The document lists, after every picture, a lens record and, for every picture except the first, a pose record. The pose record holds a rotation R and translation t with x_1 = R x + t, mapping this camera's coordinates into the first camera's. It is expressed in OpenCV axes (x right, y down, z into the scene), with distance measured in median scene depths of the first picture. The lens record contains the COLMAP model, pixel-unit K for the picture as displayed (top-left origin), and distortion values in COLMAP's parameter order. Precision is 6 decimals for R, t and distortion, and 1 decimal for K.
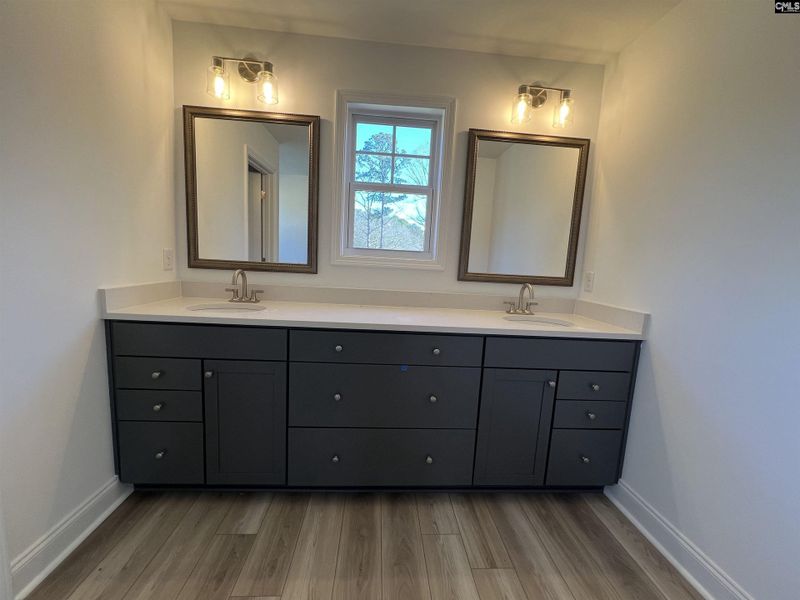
lens RADIAL K [[313.9, 0, 400.0], [0, 313.9, 300.0], [0, 0, 1]] dist [0.001697, 0.000131]
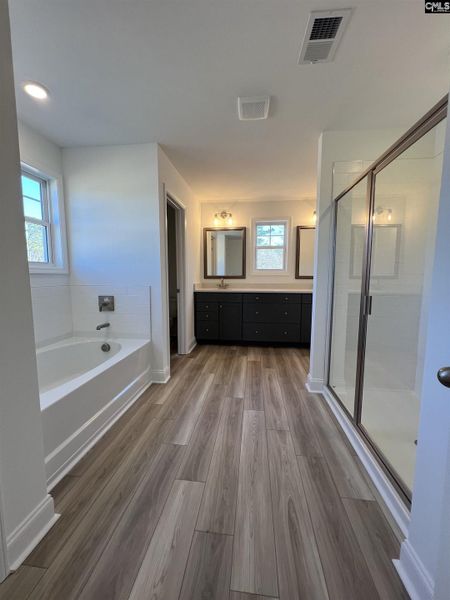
lens RADIAL K [[235.5, 0, 225.0], [0, 235.5, 300.0], [0, 0, 1]] dist [0.001697, 0.000131]
pose [[0.980183, -0.033262, -0.195281, -0.029274], [0.025301, 0.998750, -0.043119, 0.218379], [0.196471, 0.037324, 0.979799, -1.266751]]
